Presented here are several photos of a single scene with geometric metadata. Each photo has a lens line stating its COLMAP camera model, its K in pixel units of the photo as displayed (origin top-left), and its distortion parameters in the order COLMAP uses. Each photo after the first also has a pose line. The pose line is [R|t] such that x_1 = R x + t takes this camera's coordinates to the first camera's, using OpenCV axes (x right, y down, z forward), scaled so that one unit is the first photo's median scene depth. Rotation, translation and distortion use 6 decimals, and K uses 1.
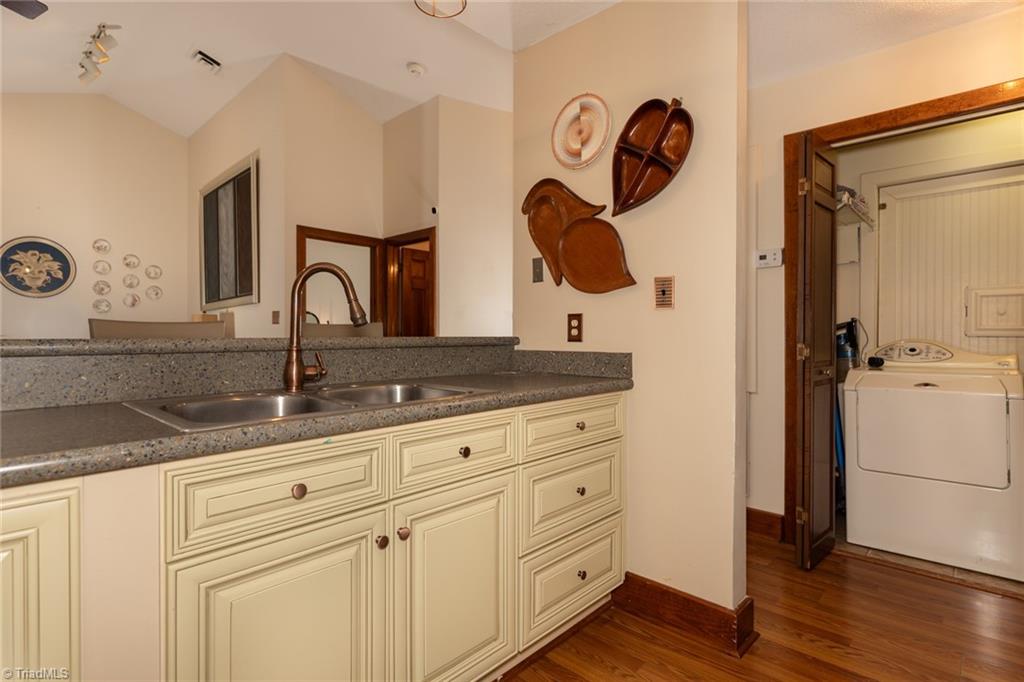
lens RADIAL K [[512.4, 0, 510.9], [0, 512.4, 333.1], [0, 0, 1]] dist [-0.002534, -0.000345]
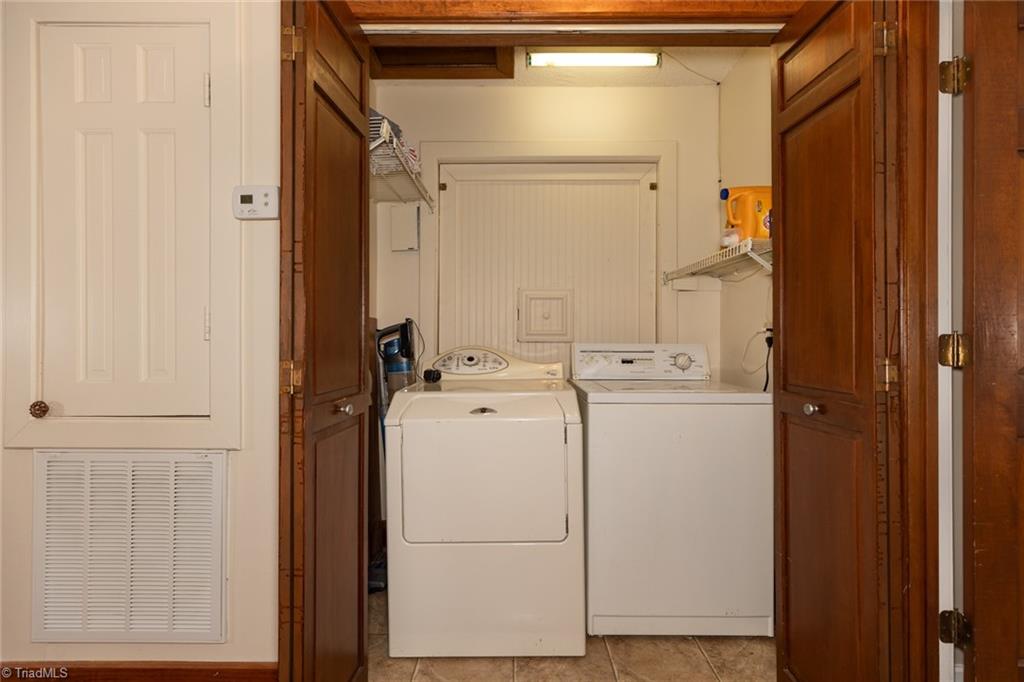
lens RADIAL K [[393.2, 0, 515.0], [0, 393.2, 335.3], [0, 0, 1]] dist [0.000898, 0.000063]
pose [[0.725943, 0.001383, 0.687753, 0.404525], [0.000558, 0.999996, -0.002599, -0.003160], [-0.687754, 0.002270, 0.725940, 0.494867]]
